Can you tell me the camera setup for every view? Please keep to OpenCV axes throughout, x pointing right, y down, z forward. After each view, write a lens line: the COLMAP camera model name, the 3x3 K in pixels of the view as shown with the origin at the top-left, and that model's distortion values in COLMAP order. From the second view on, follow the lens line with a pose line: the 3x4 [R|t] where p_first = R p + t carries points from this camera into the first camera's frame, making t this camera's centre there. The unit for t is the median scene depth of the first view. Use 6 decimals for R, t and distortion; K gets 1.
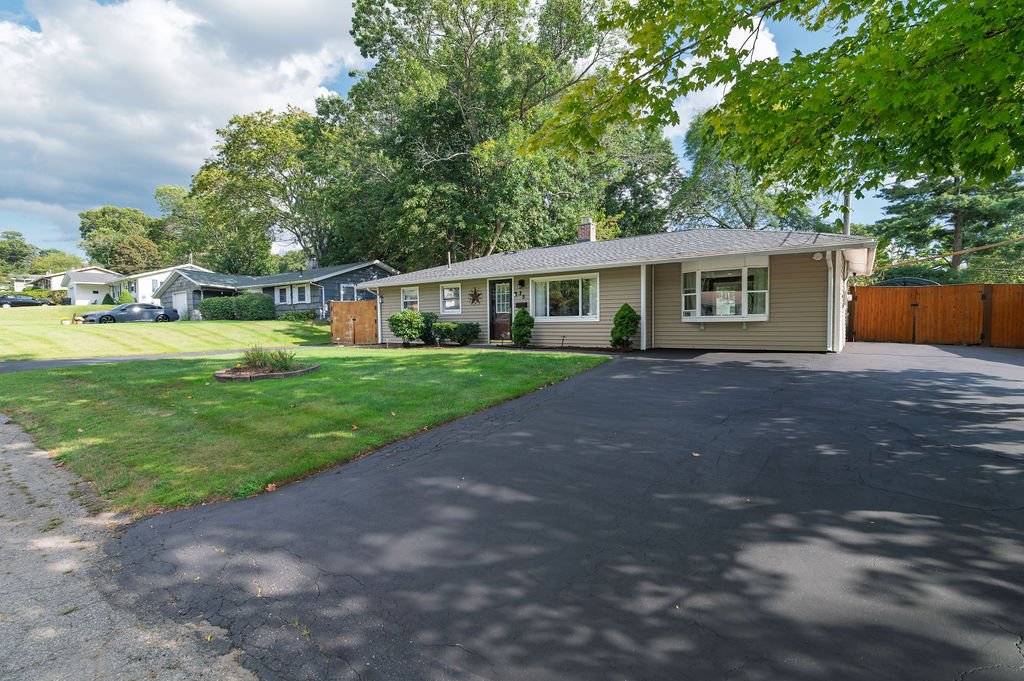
lens RADIAL K [[454.3, 0, 512.0], [0, 454.3, 340.5], [0, 0, 1]] dist [0.002324, 0.000355]
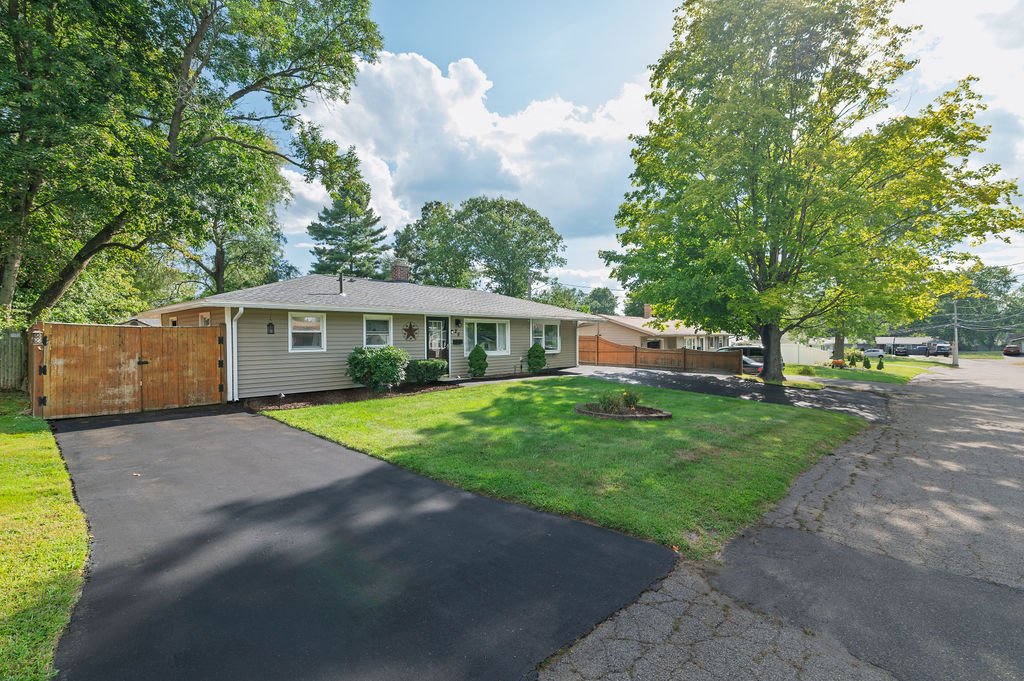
lens RADIAL K [[454.3, 0, 512.0], [0, 454.3, 340.5], [0, 0, 1]] dist [0.002324, 0.000355]
pose [[0.124571, 0.001382, 0.992210, -1.185930], [0.041853, 0.999102, -0.006646, -0.074564], [-0.991328, 0.042355, 0.124401, 0.795358]]
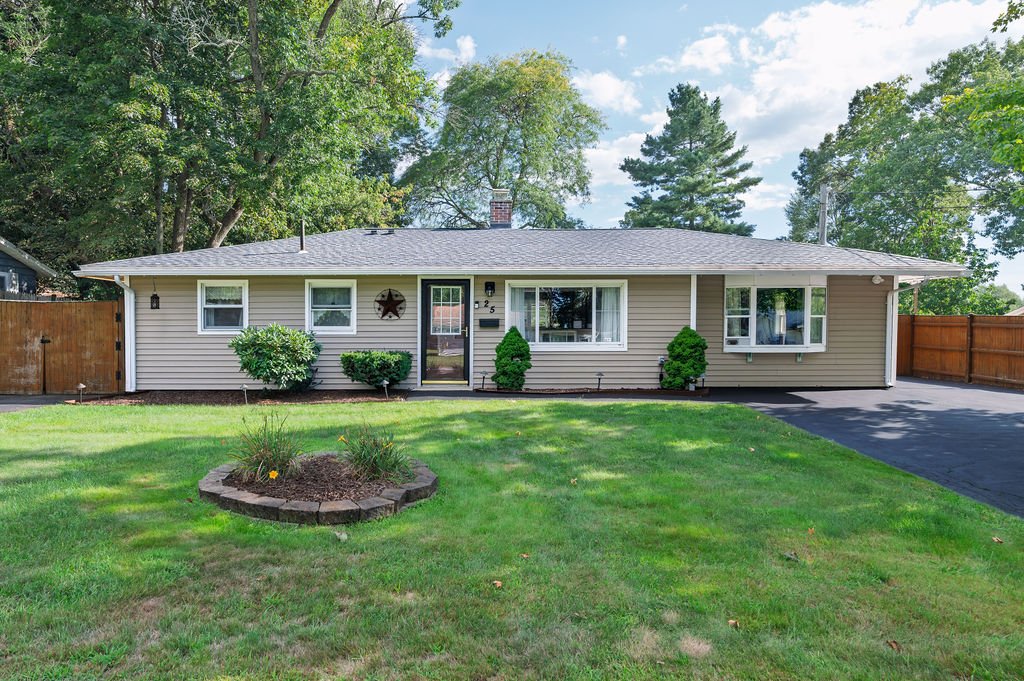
lens RADIAL K [[688.5, 0, 512.0], [0, 688.5, 340.5], [0, 0, 1]] dist [0.000745, 0.000205]
pose [[0.820787, 0.009069, 0.571162, -0.533878], [0.014369, 0.999230, -0.036515, -0.021649], [-0.571053, 0.038178, 0.820025, 0.239615]]
